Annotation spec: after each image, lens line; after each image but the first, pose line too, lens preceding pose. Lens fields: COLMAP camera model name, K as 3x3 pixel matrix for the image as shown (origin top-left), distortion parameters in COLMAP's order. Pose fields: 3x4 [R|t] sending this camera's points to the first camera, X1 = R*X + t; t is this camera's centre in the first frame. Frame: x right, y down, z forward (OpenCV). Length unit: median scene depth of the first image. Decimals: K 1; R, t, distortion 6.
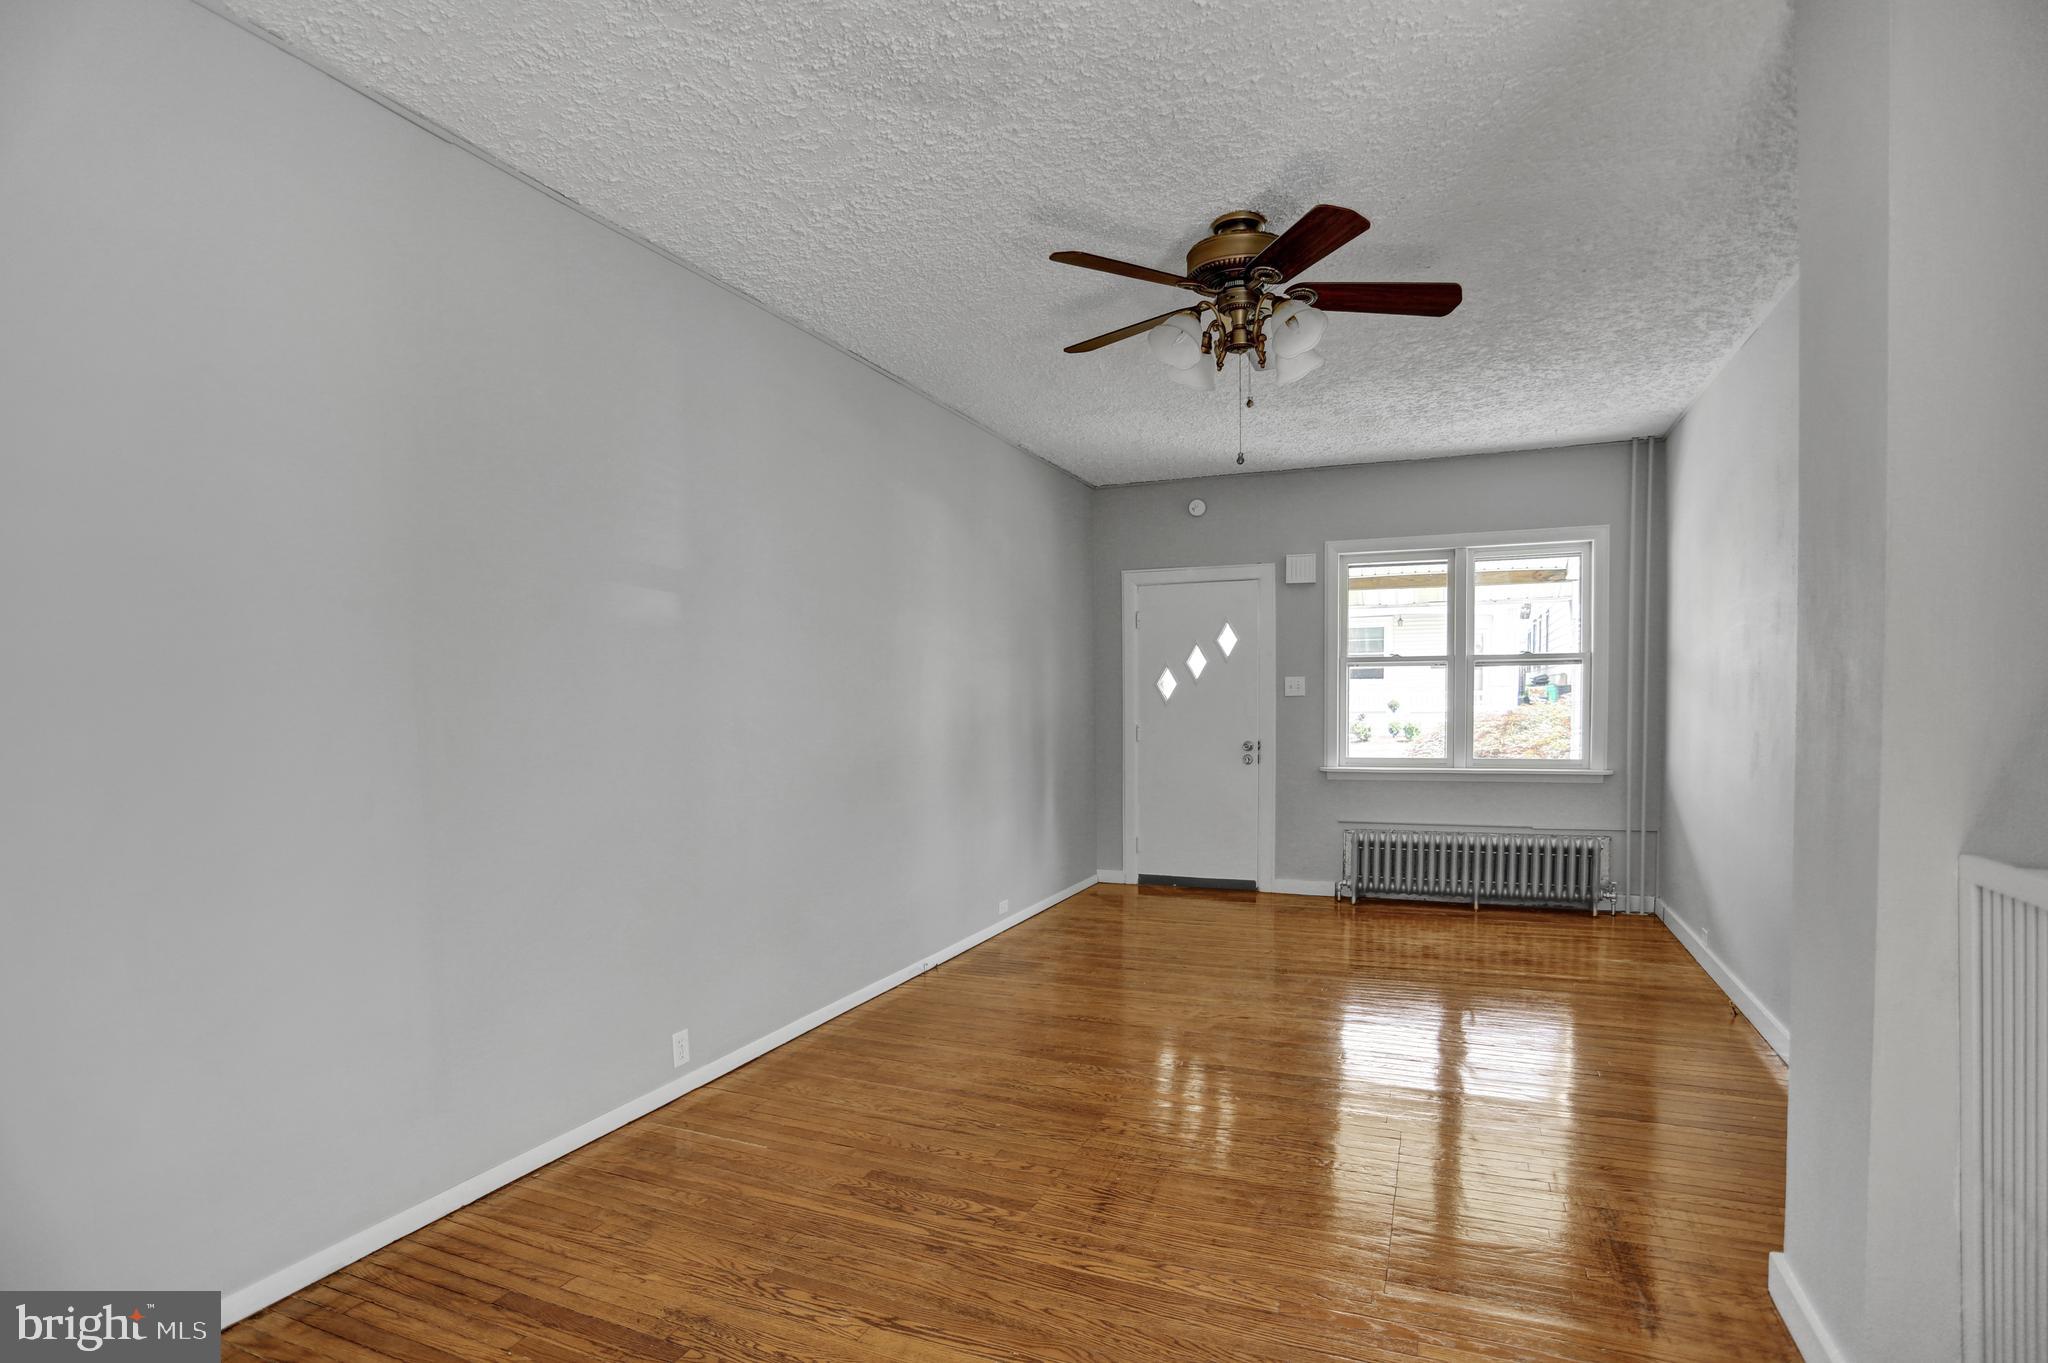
lens RADIAL K [[1064.8, 0, 1023.3], [0, 1064.8, 745.2], [0, 0, 1]] dist [-0.004585, -0.000125]
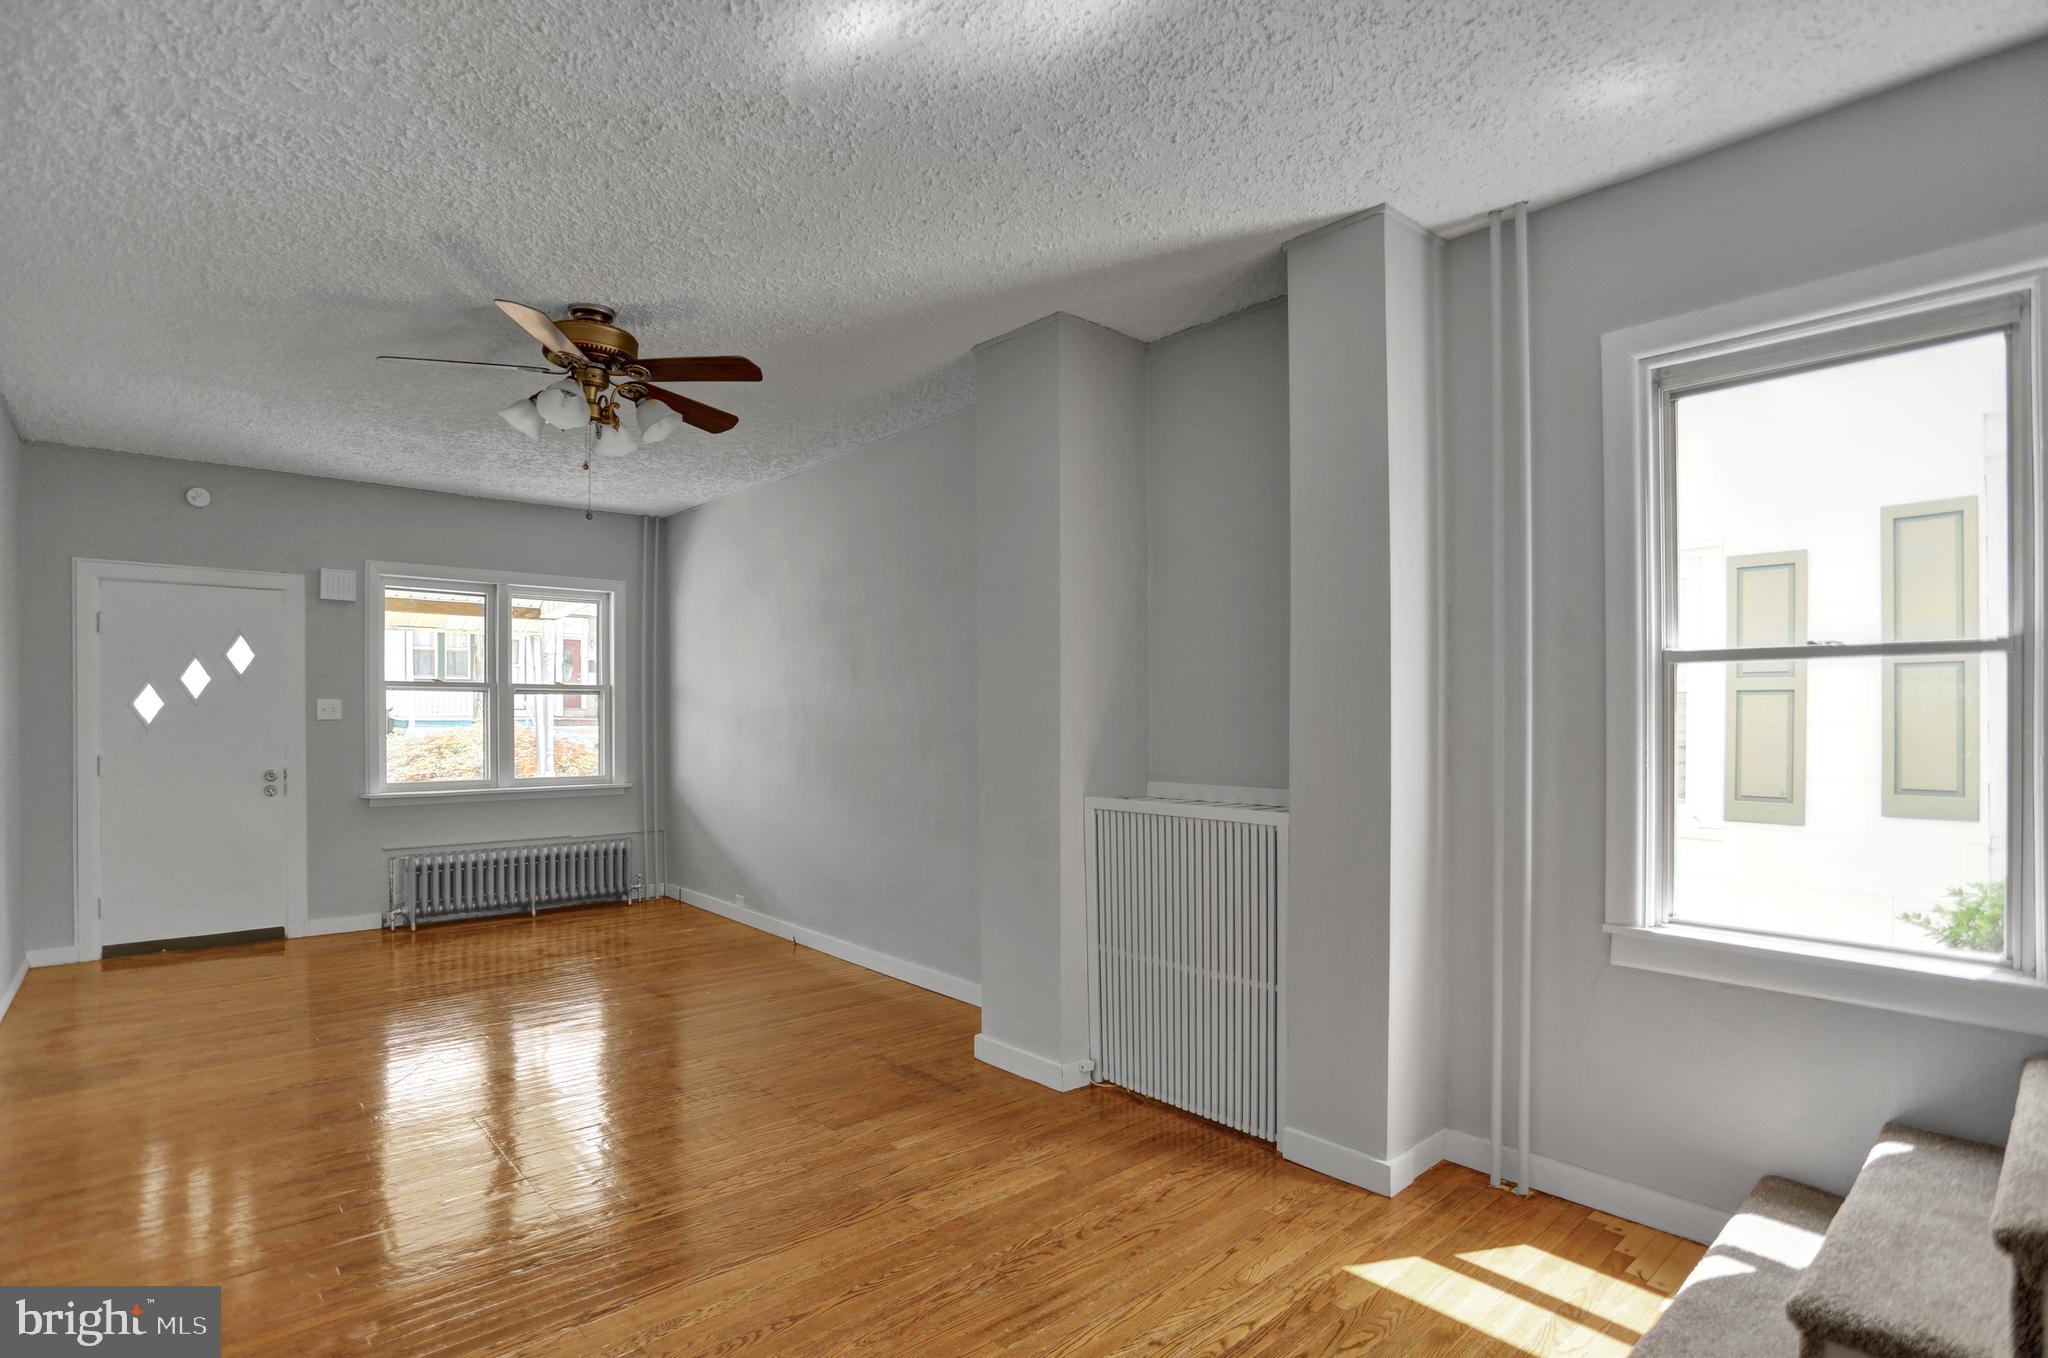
lens RADIAL K [[1061.5, 0, 1022.6], [0, 1061.5, 722.0], [0, 0, 1]] dist [0.000676, 0.000443]
pose [[0.465120, 0.004836, 0.885234, -0.290806], [0.033723, 0.999162, -0.023177, -0.002427], [-0.884605, 0.040633, 0.464568, 0.034299]]
